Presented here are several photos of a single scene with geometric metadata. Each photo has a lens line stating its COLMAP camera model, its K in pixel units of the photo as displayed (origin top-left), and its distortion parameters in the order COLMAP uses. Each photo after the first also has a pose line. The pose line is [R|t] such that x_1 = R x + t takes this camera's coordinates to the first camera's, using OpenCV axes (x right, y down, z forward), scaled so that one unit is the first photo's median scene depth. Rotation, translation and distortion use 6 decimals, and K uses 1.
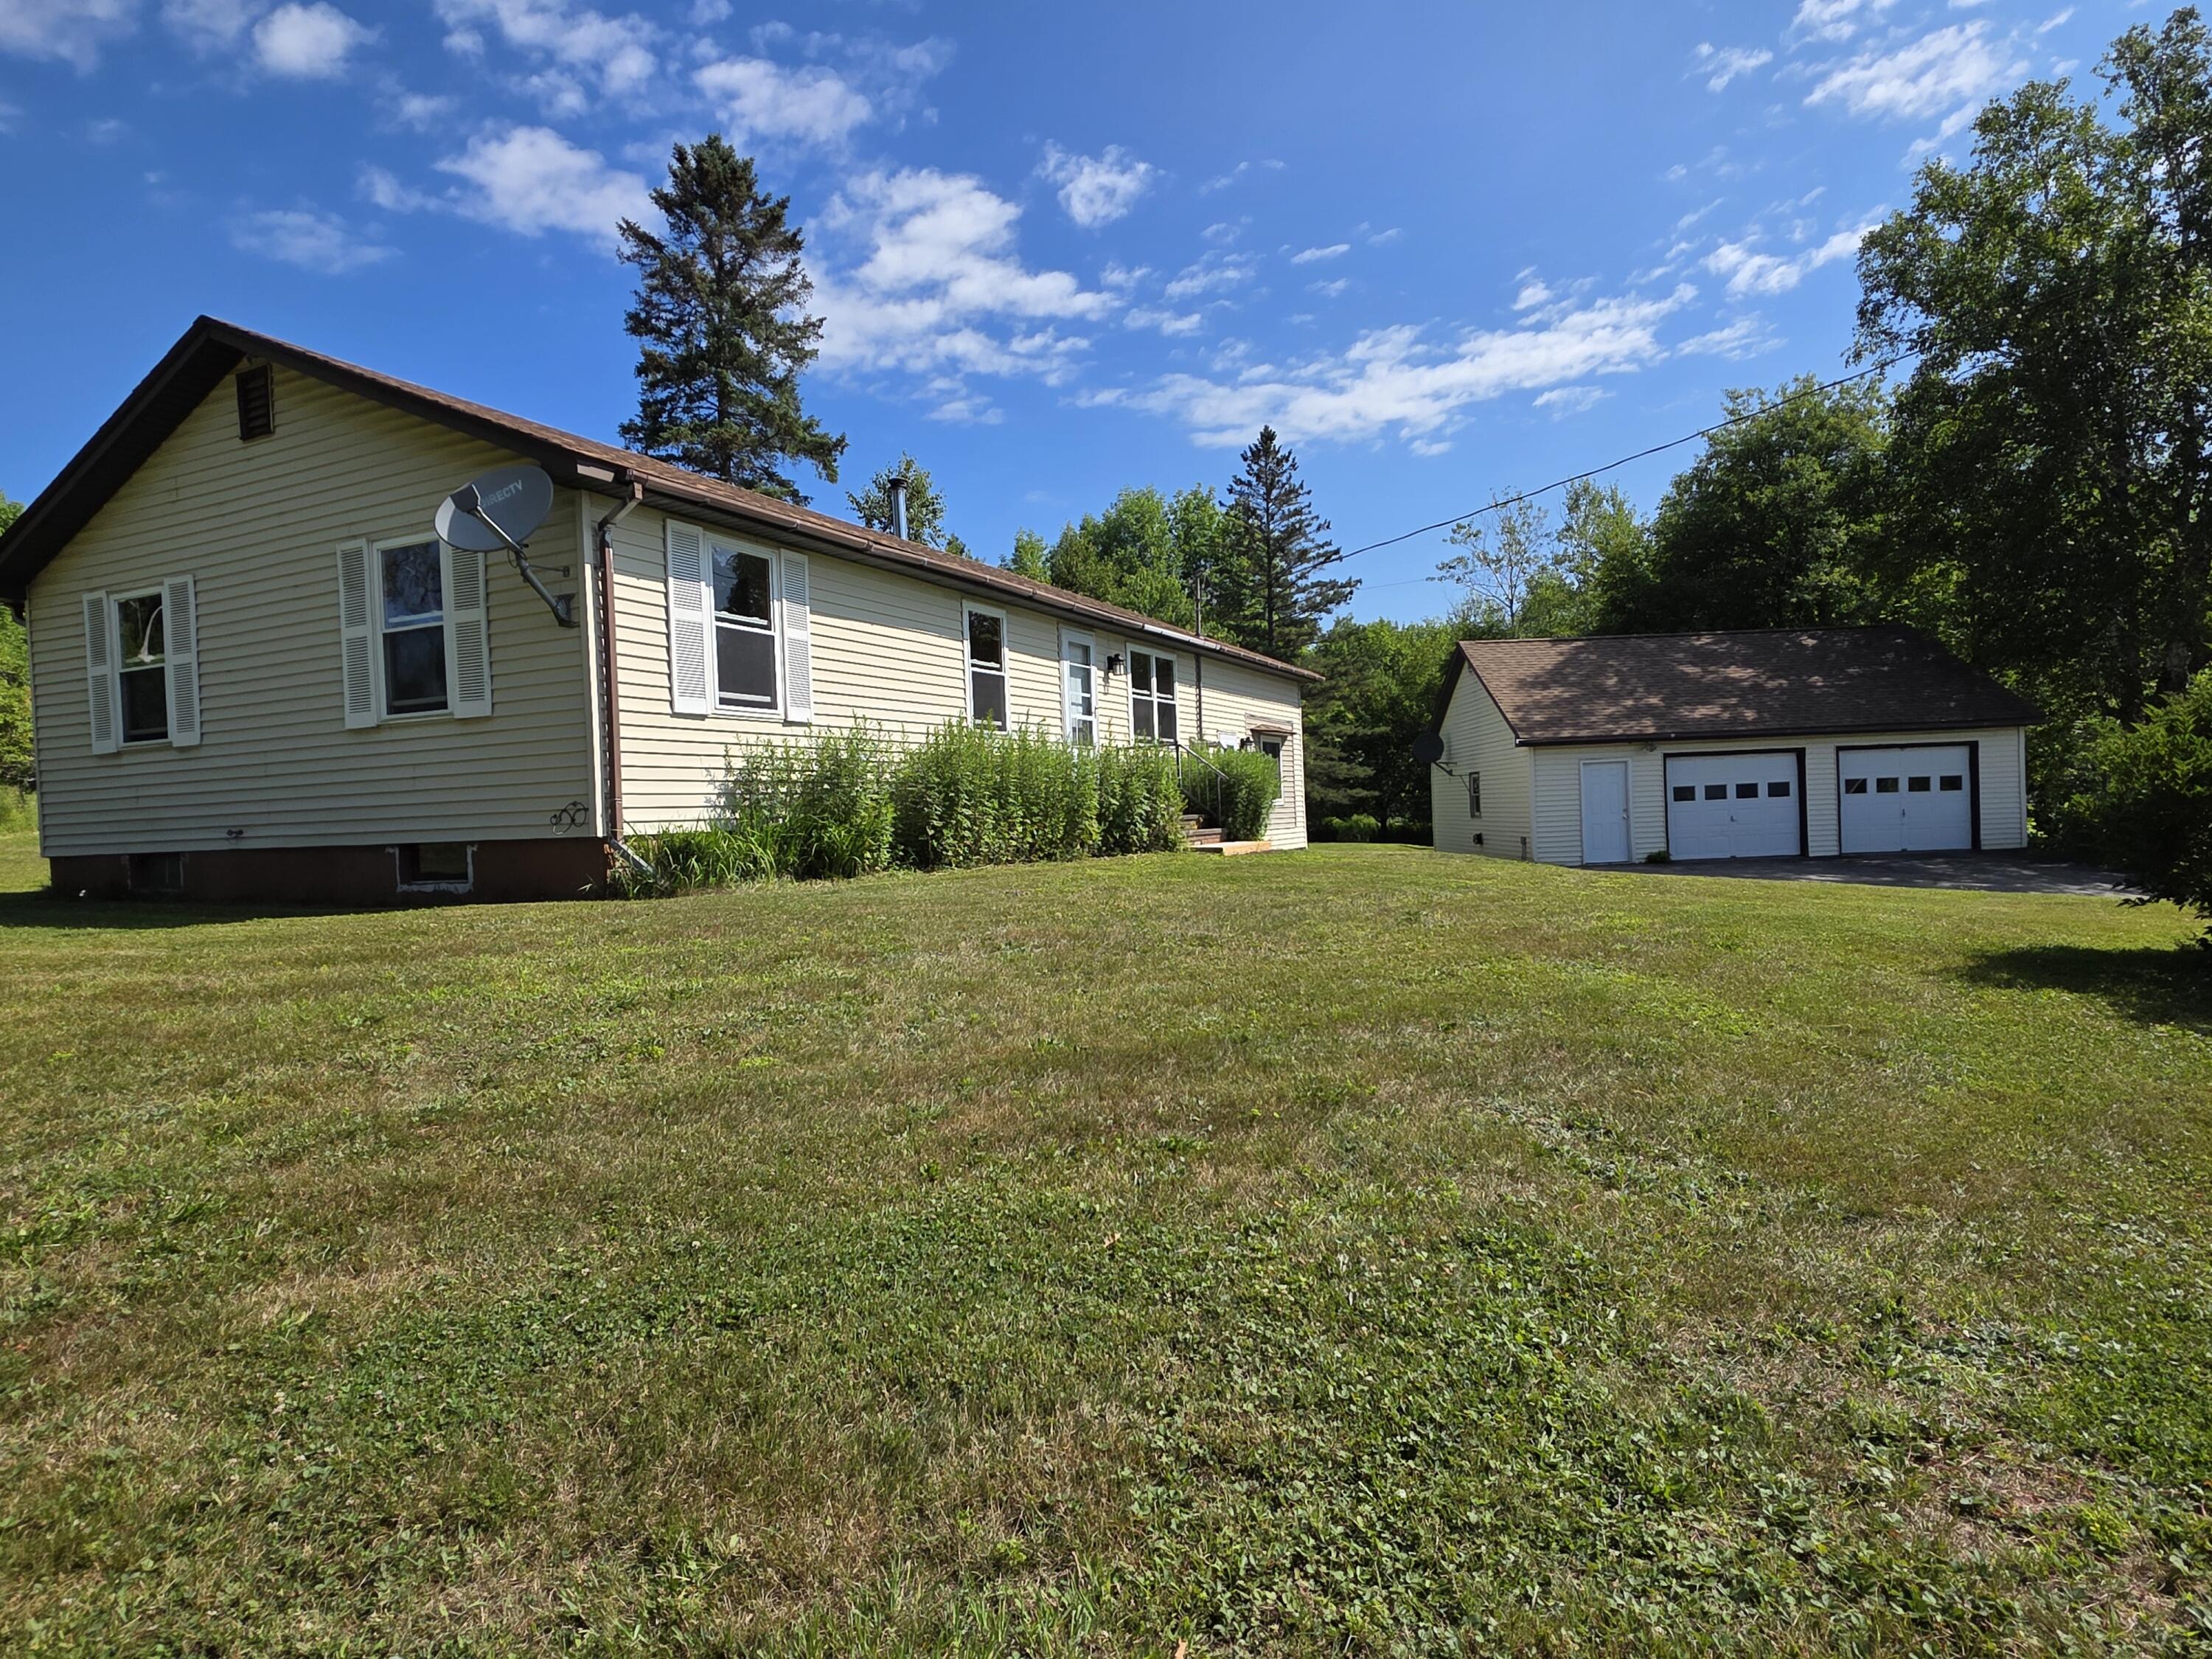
lens RADIAL K [[1162.1, 0, 1170.7], [0, 1162.1, 822.4], [0, 0, 1]] dist [0.040640, -0.036350]
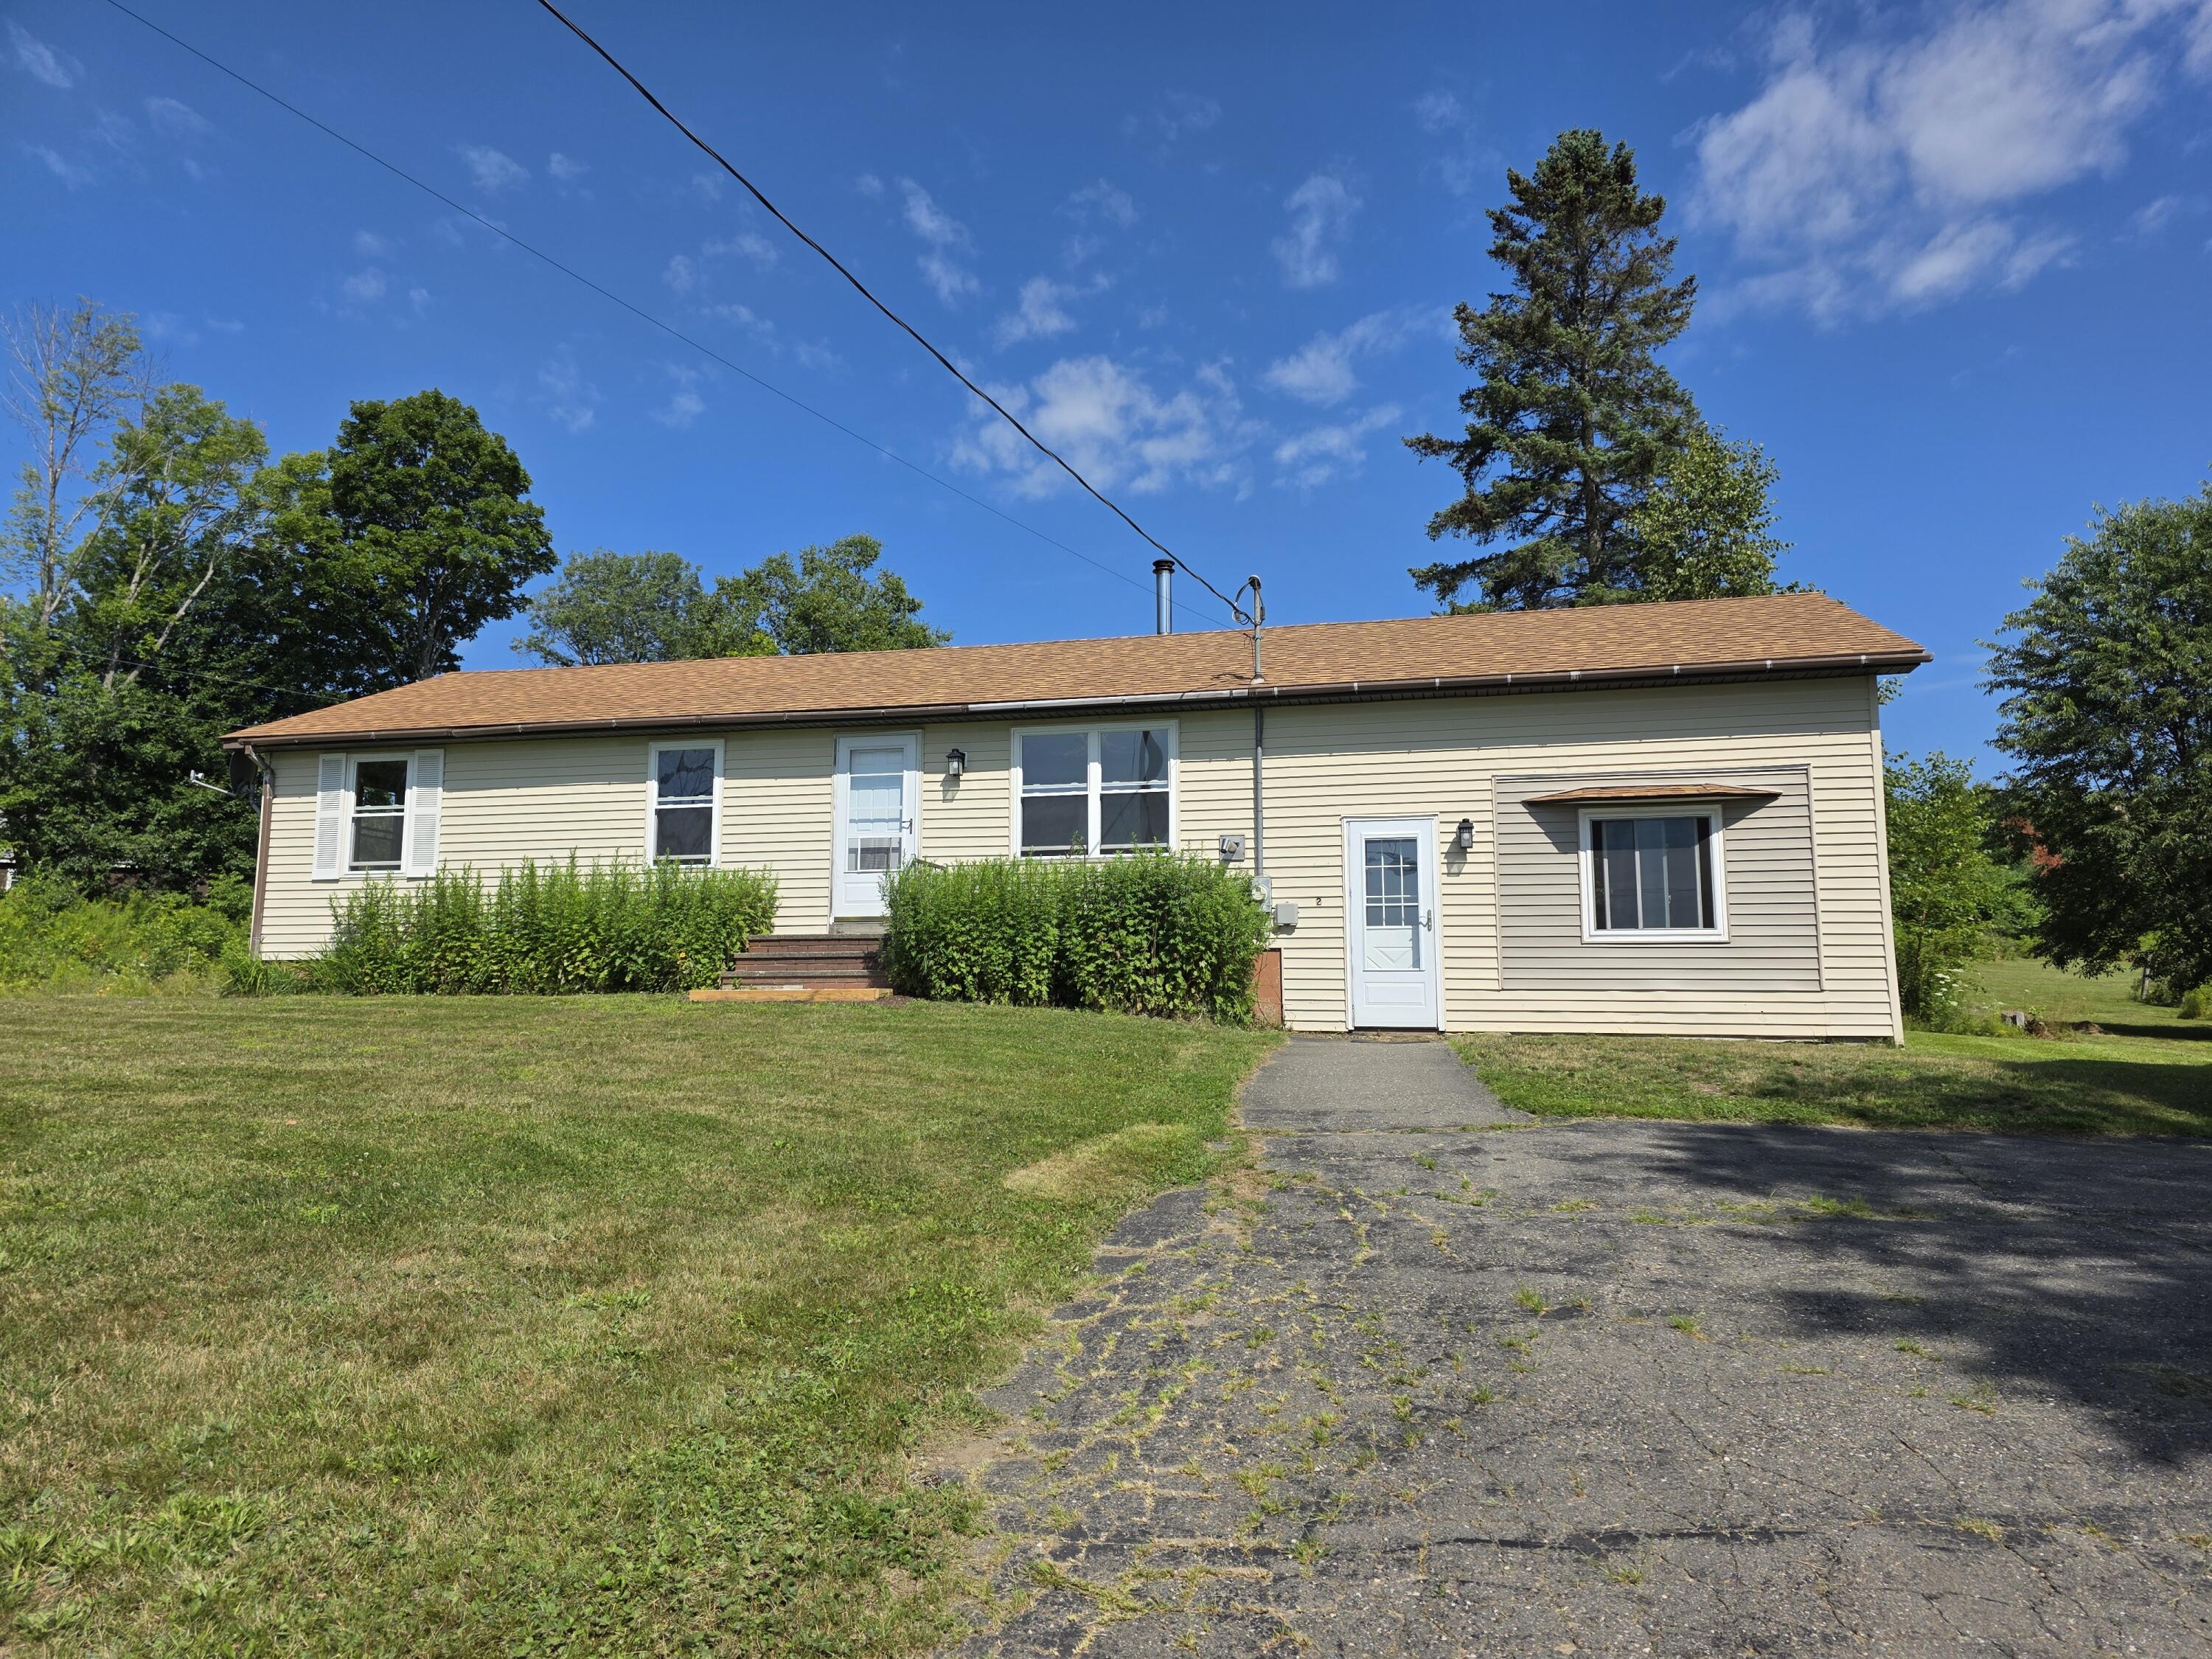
lens RADIAL K [[1476.9, 0, 1120.4], [0, 1476.9, 828.1], [0, 0, 1]] dist [0.104208, -0.110588]
pose [[0.204851, -0.088474, -0.974786, 0.627140], [-0.021113, 0.995275, -0.094771, 0.000908], [0.978565, 0.039995, 0.202015, 0.601308]]
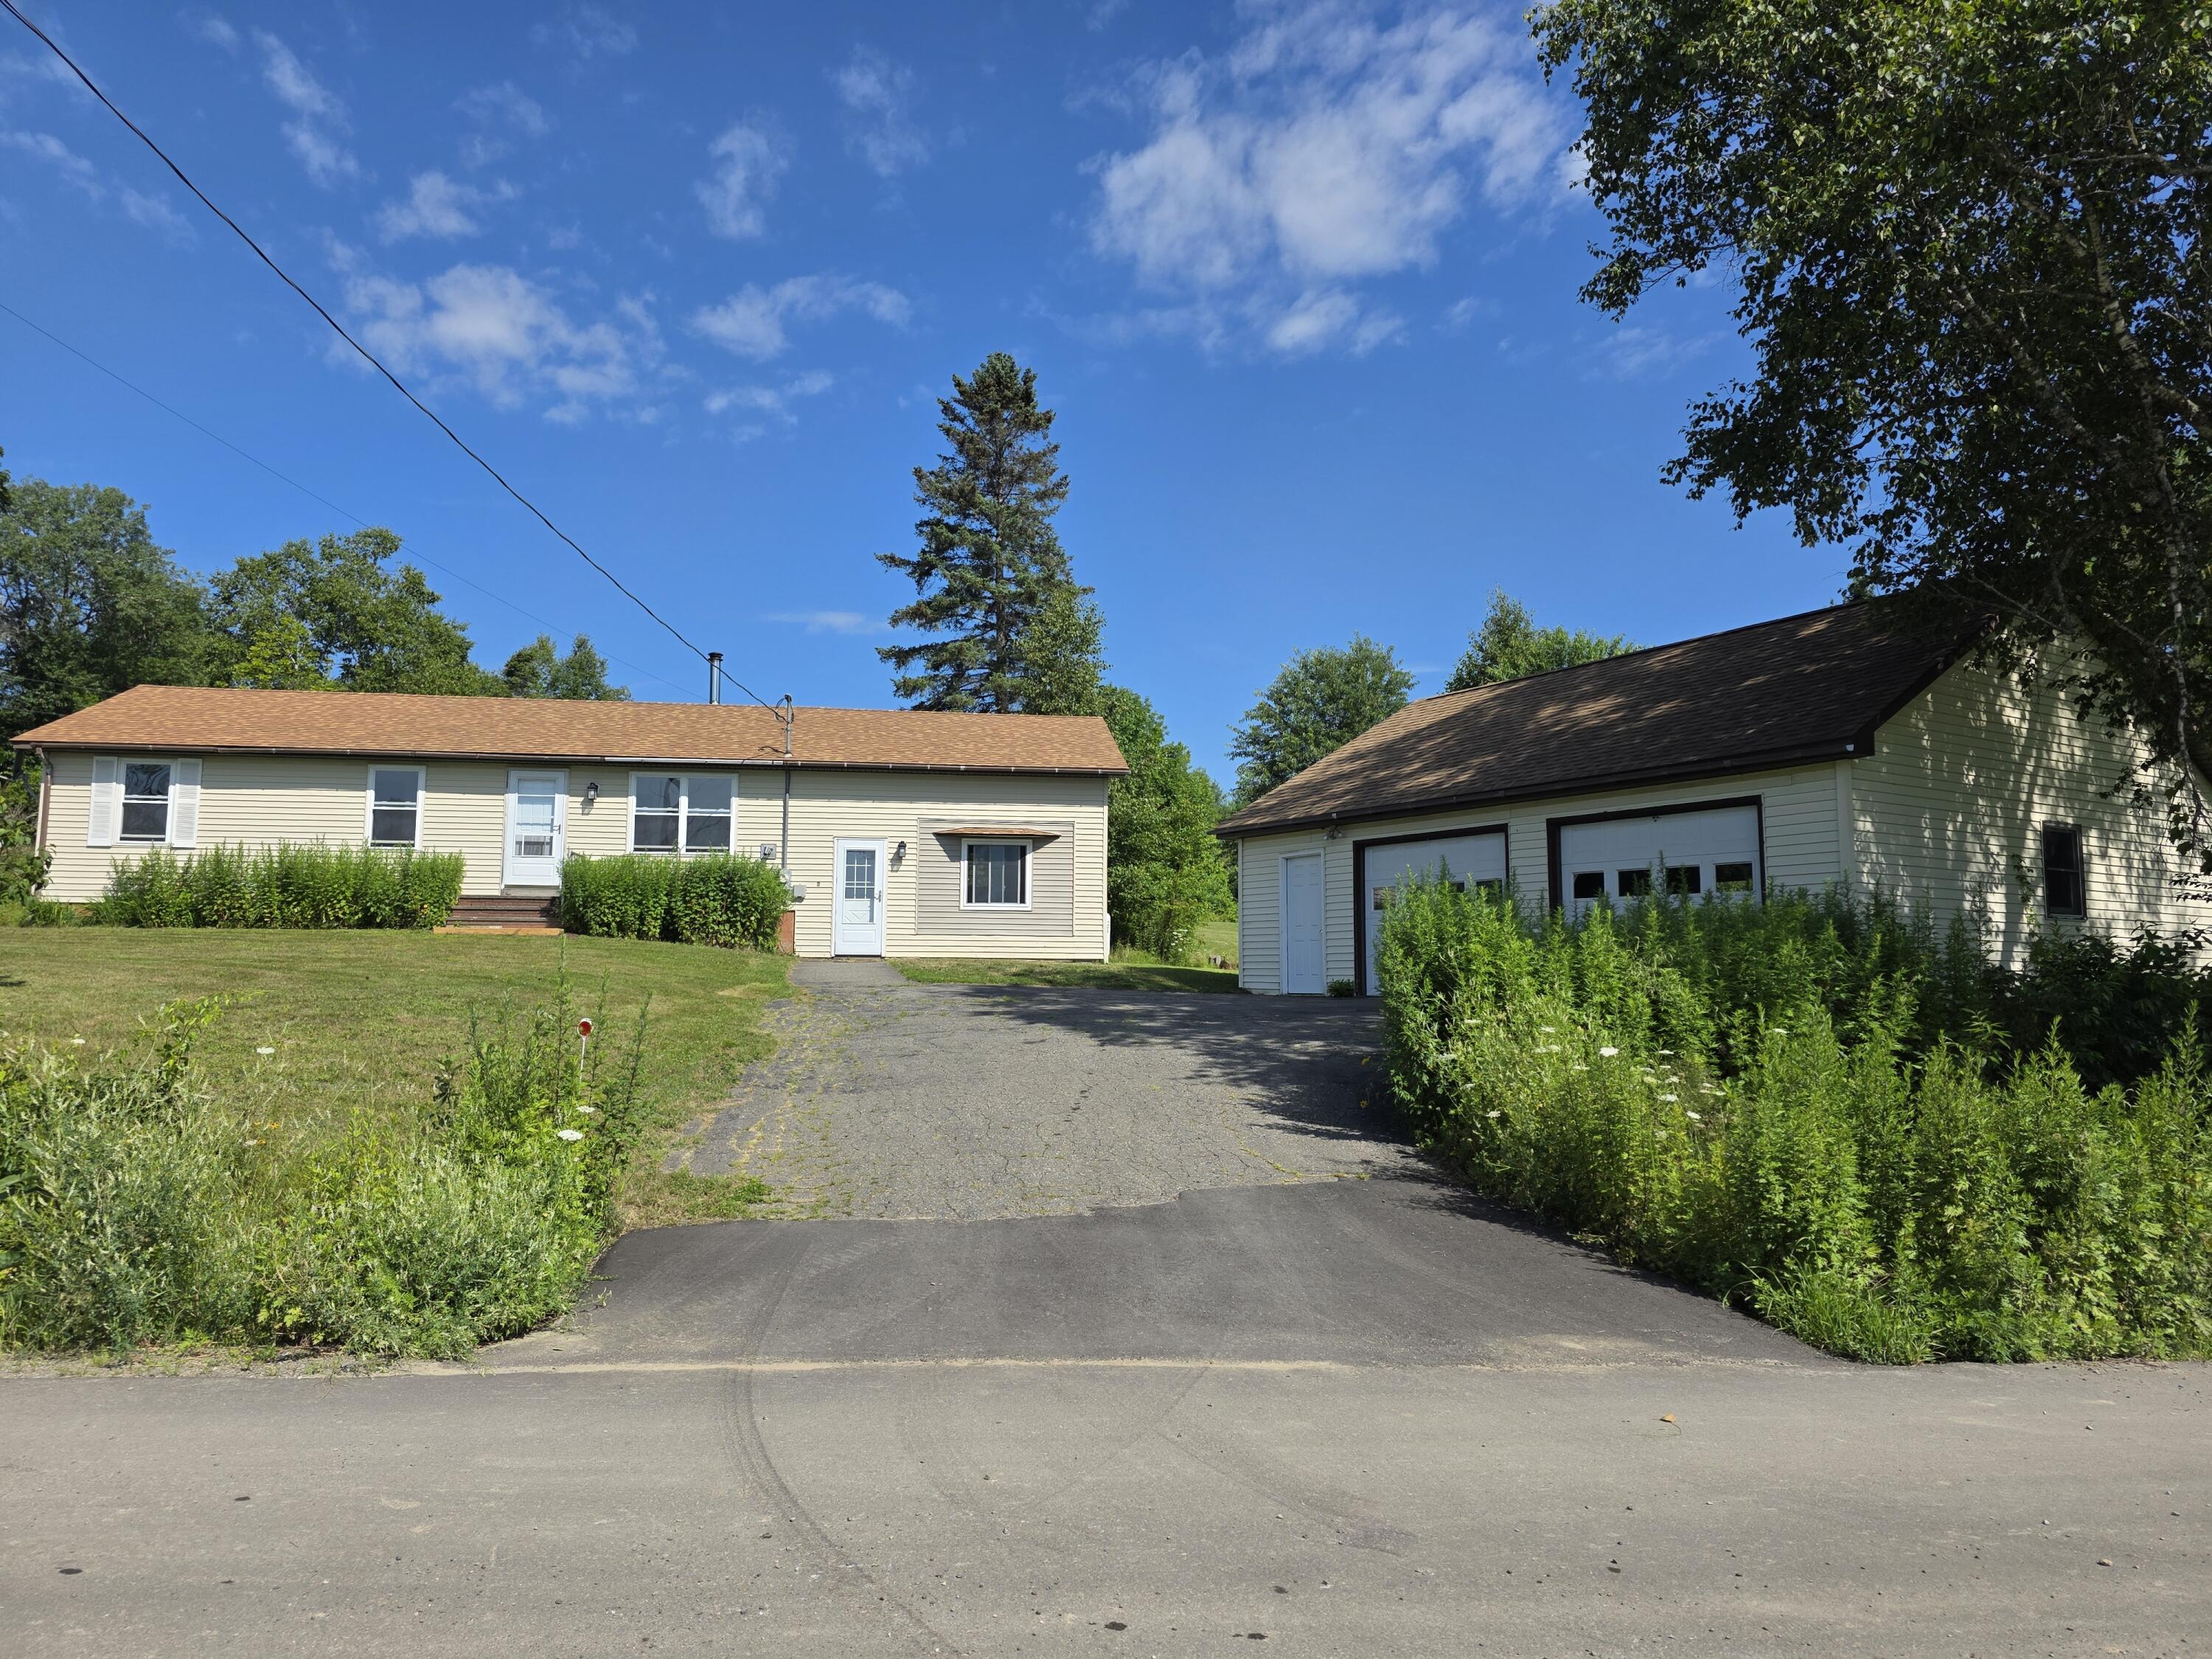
lens RADIAL K [[1476.9, 0, 1120.4], [0, 1476.9, 828.1], [0, 0, 1]] dist [0.104208, -0.110588]
pose [[0.543760, -0.047541, -0.837893, 1.081839], [-0.037610, 0.996011, -0.080920, 0.010171], [0.838397, 0.075515, 0.539803, 0.400131]]
